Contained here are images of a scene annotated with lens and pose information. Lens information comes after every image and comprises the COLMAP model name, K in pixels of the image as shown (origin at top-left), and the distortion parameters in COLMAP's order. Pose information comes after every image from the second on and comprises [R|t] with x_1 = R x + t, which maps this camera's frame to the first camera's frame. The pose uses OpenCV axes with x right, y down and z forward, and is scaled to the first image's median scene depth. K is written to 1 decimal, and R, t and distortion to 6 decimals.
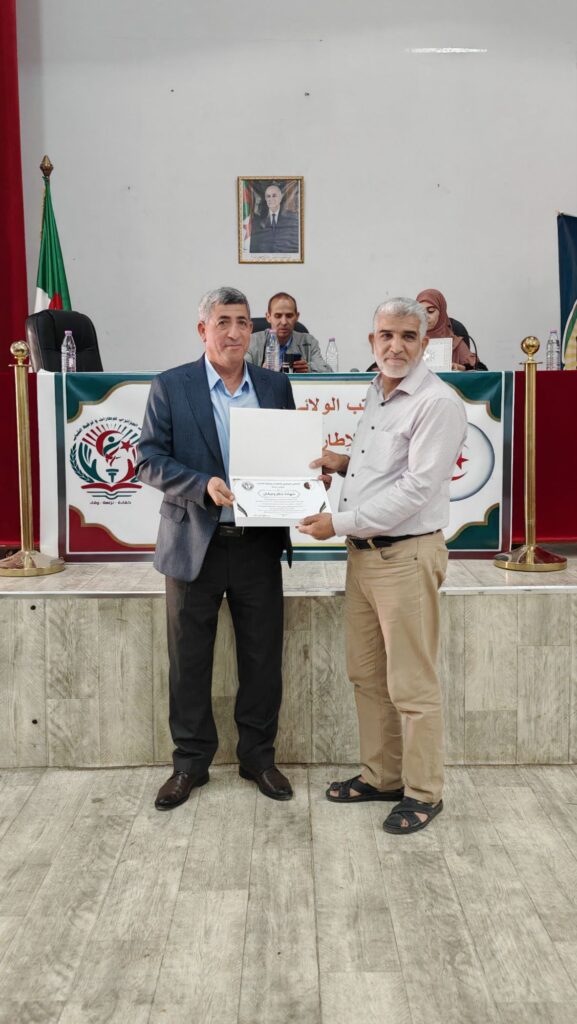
lens RADIAL K [[957.3, 0, 296.1], [0, 957.3, 475.9], [0, 0, 1]] dist [0.033273, 0.000000]
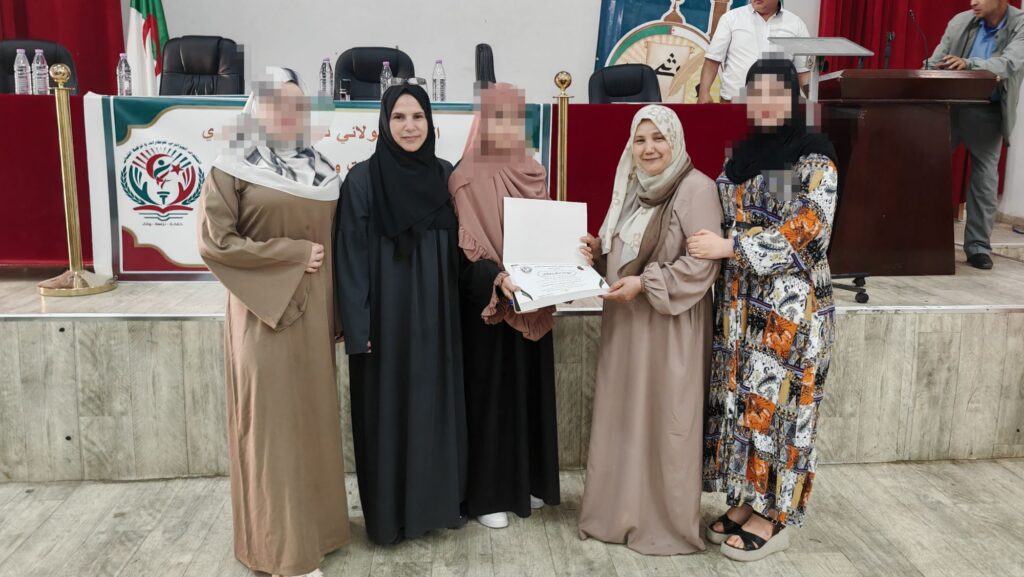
lens RADIAL K [[843.2, 0, 513.6], [0, 843.2, 253.1], [0, 0, 1]] dist [0.040125, -0.024566]
pose [[0.997509, 0.006057, 0.070285, 0.141670], [-0.012012, 0.996341, 0.084620, -0.026938], [-0.069515, -0.085254, 0.993931, 0.070368]]
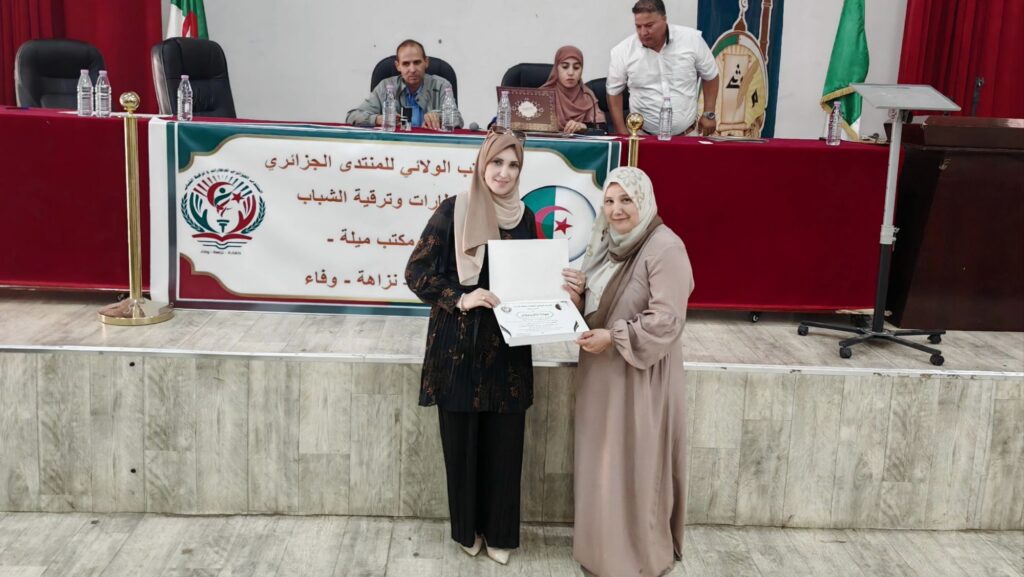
lens RADIAL K [[957.3, 0, 510.6], [0, 957.3, 252.1], [0, 0, 1]] dist [0.033273, 0.000000]
pose [[0.998105, 0.043469, 0.043564, 0.081702], [-0.047641, 0.993865, 0.099812, -0.104876], [-0.038958, -0.101698, 0.994052, -0.032670]]
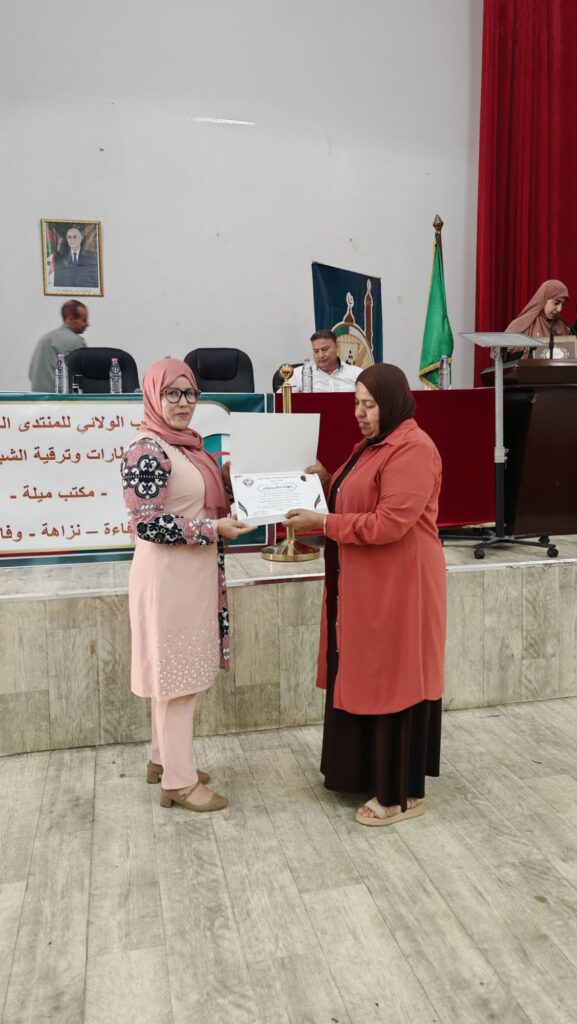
lens RADIAL K [[779.9, 0, 292.0], [0, 779.9, 486.8], [0, 0, 1]] dist [0.046567, -0.036916]
pose [[0.976150, -0.026961, 0.215417, 0.045774], [0.023771, 0.999566, 0.017390, -0.011356], [-0.215793, -0.011854, 0.976367, 0.065696]]
